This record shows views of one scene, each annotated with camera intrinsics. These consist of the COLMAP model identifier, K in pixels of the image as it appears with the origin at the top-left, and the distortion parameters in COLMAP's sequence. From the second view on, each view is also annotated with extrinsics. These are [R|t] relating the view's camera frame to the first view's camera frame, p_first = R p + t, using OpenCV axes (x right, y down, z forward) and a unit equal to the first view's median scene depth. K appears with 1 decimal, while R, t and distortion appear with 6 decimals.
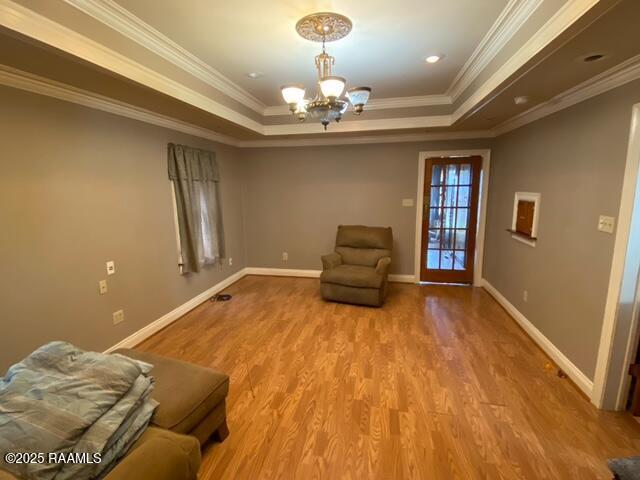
lens RADIAL K [[299.8, 0, 321.3], [0, 299.8, 240.2], [0, 0, 1]] dist [-0.001436, -0.001363]
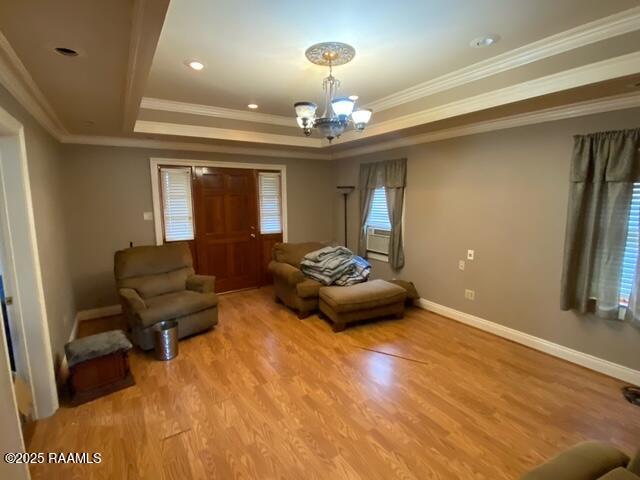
lens RADIAL K [[299.8, 0, 321.7], [0, 299.8, 239.8], [0, 0, 1]] dist [-0.001436, -0.001363]
pose [[-0.698583, 0.124037, -0.704697, 0.713146], [-0.114664, 0.952726, 0.281364, -0.284374], [0.706282, 0.277359, -0.651335, 1.490021]]
